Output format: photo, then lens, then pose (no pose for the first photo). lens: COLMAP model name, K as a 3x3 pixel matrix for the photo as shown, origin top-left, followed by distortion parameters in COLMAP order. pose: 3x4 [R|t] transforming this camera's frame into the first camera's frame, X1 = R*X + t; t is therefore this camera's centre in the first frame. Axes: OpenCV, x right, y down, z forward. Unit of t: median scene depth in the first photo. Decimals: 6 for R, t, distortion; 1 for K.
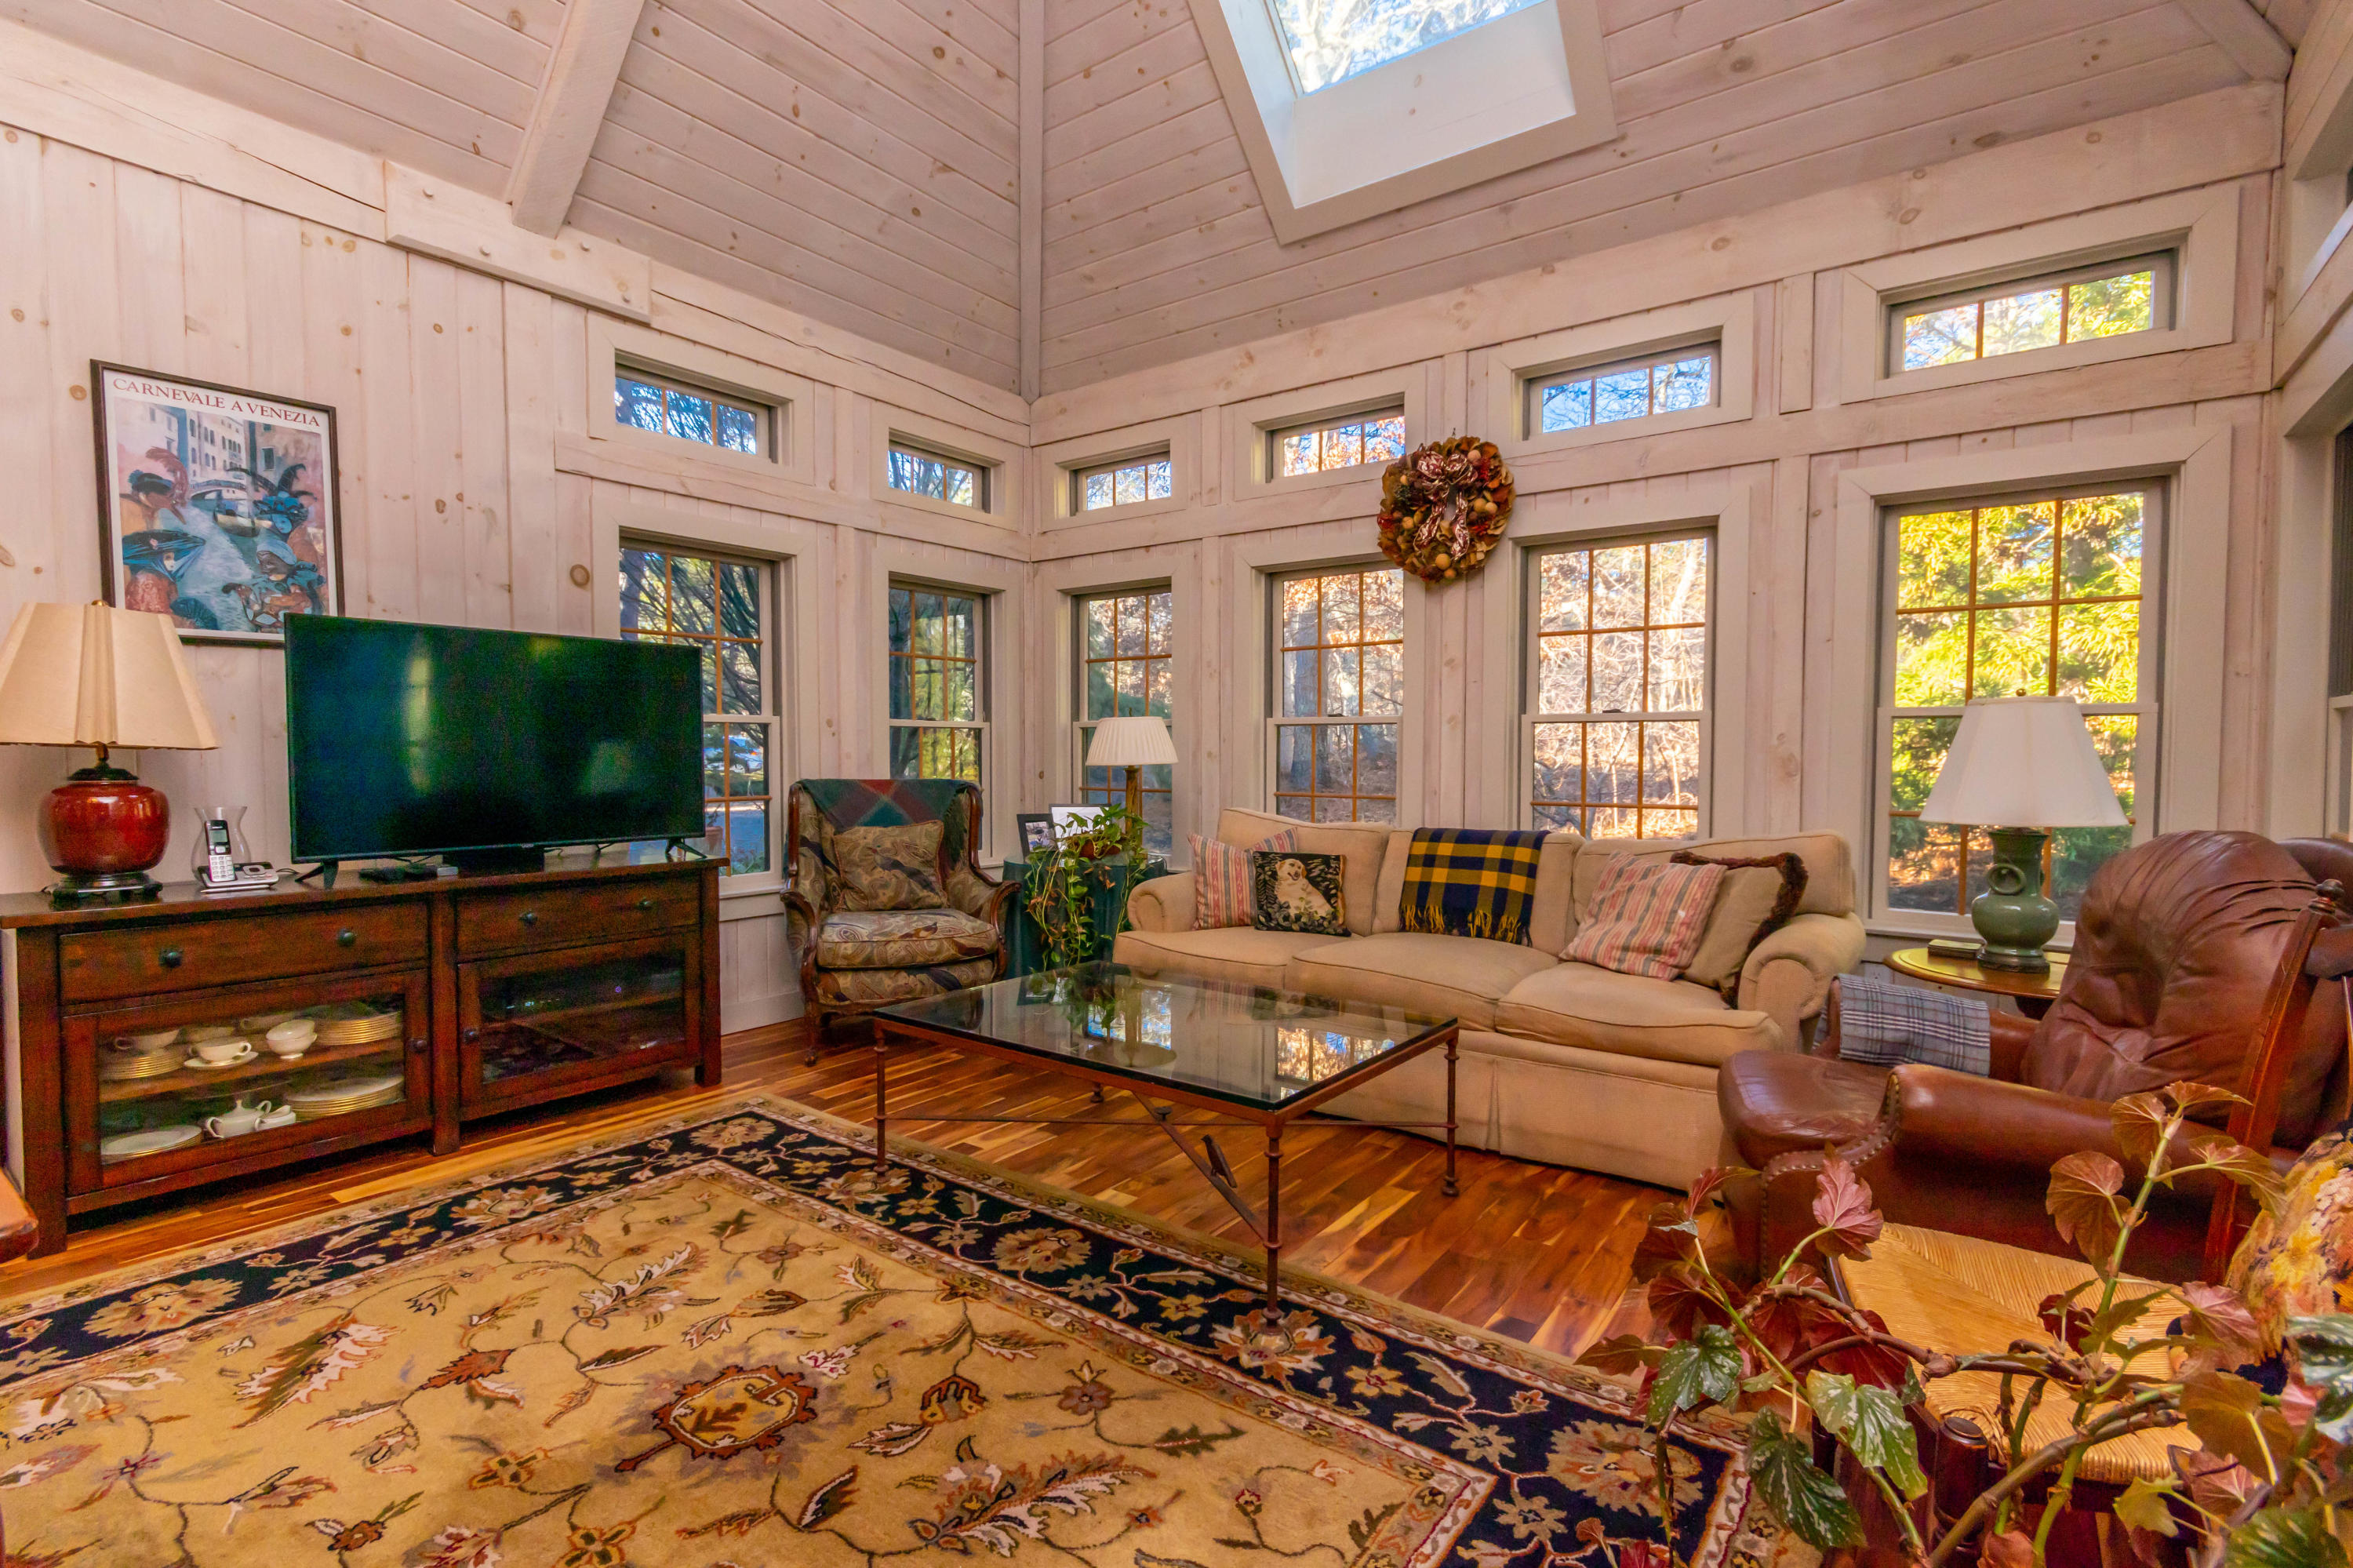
lens RADIAL K [[1094.6, 0, 1176.5], [0, 1094.6, 784.0], [0, 0, 1]] dist [0.008747, -0.000204]
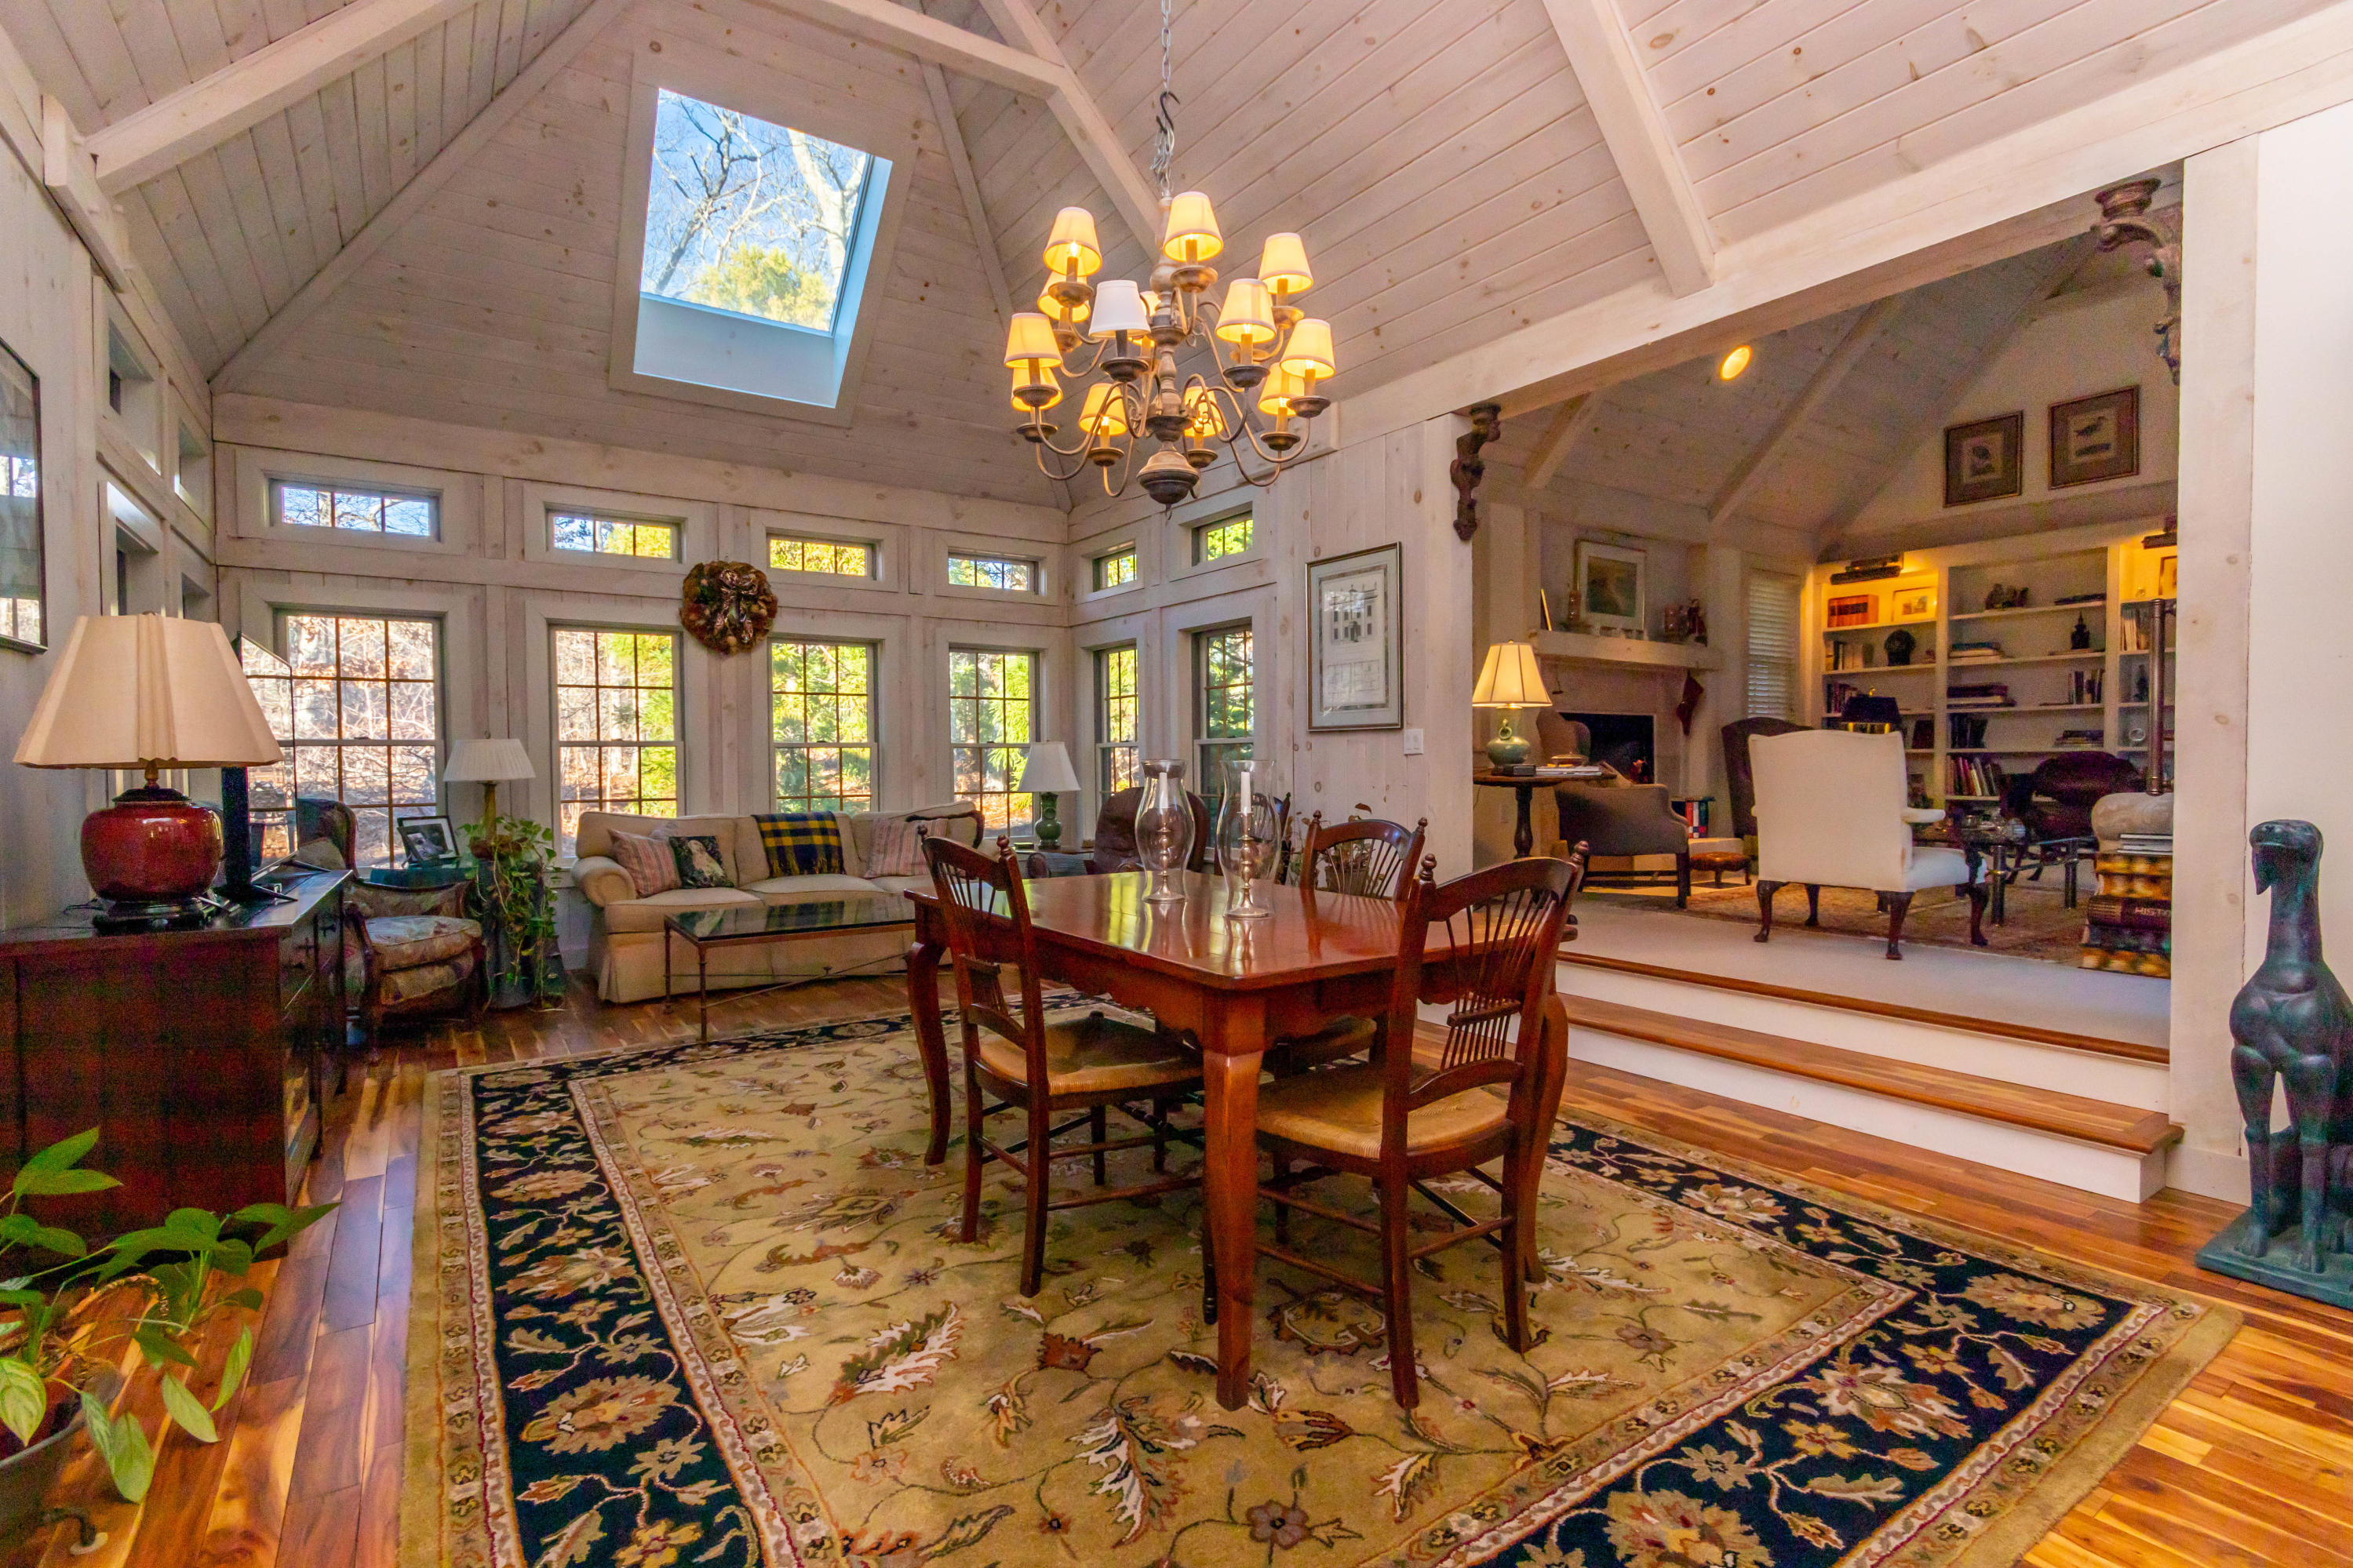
lens RADIAL K [[1125.3, 0, 1188.6], [0, 1125.3, 783.4], [0, 0, 1]] dist [0.004399, -0.000296]
pose [[0.323149, -0.021486, 0.946104, -1.266330], [0.038251, 0.999222, 0.009627, 0.004376], [-0.945575, 0.033078, 0.323720, -0.122099]]
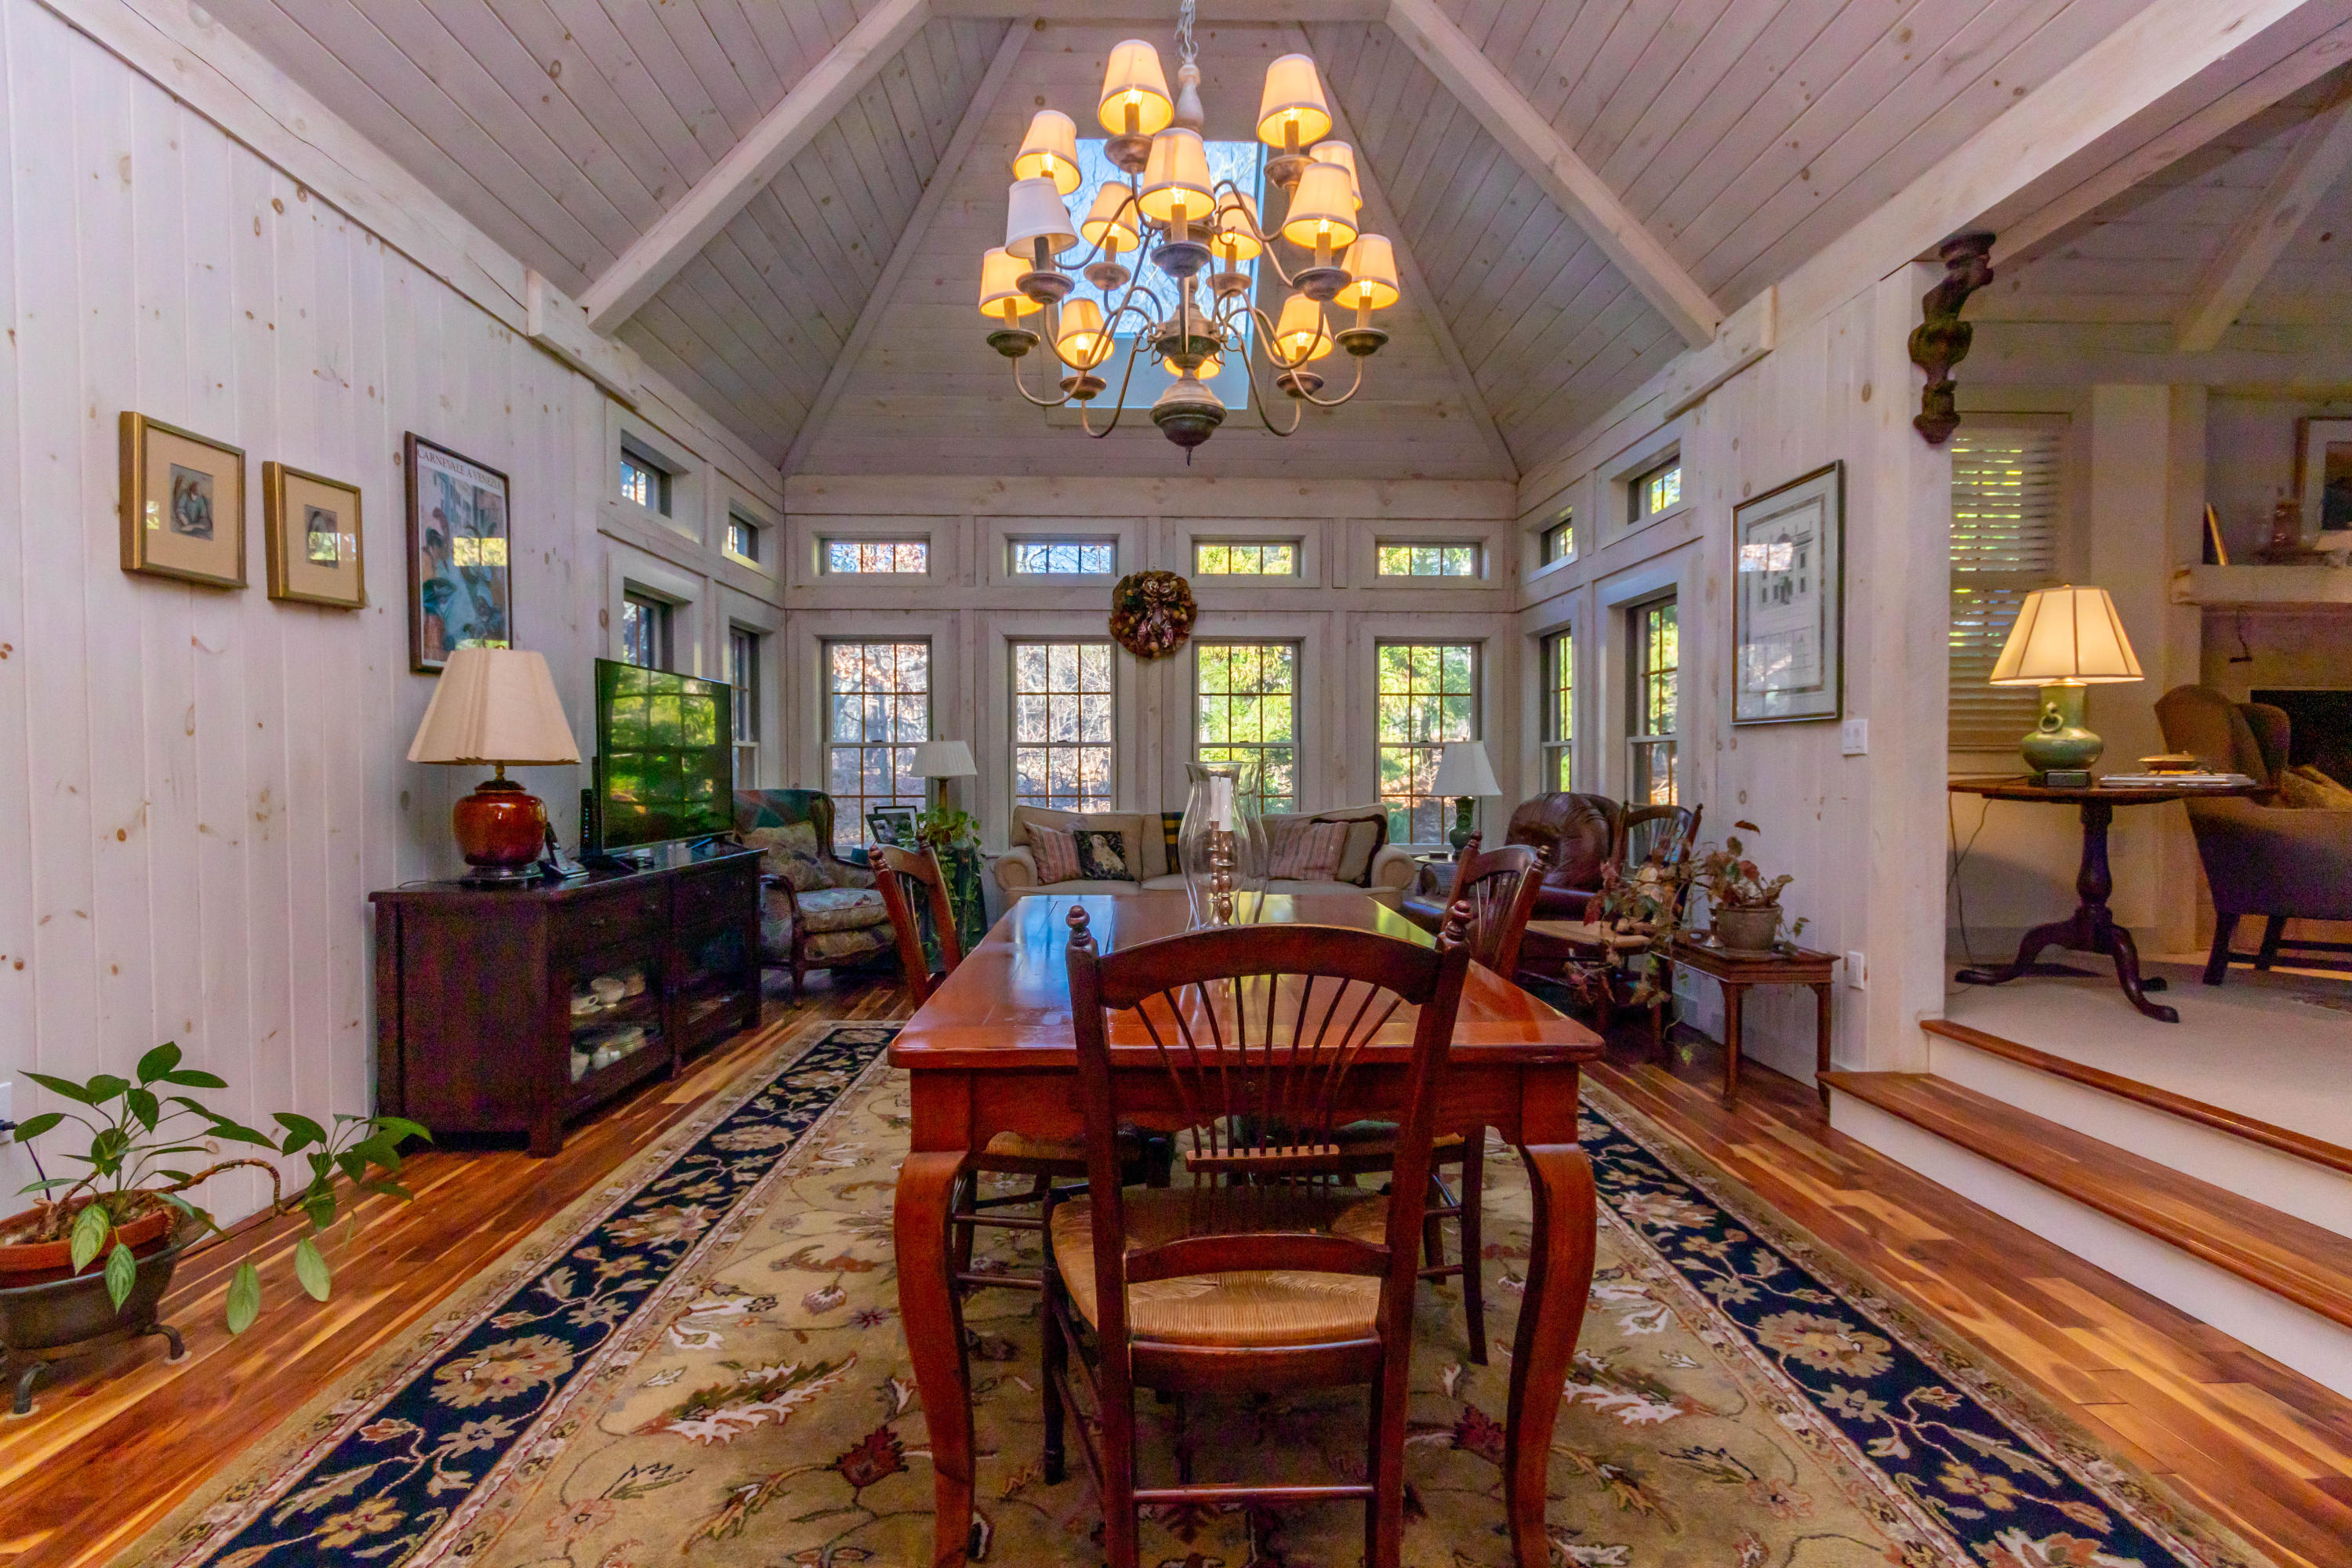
lens RADIAL K [[1108.3, 0, 1171.7], [0, 1108.3, 787.1], [0, 0, 1]] dist [0.001144, 0.000839]
pose [[0.785255, -0.014821, 0.618995, -0.909331], [0.022488, 0.999737, -0.004590, 0.012451], [-0.618764, 0.017525, 0.785381, -0.349346]]
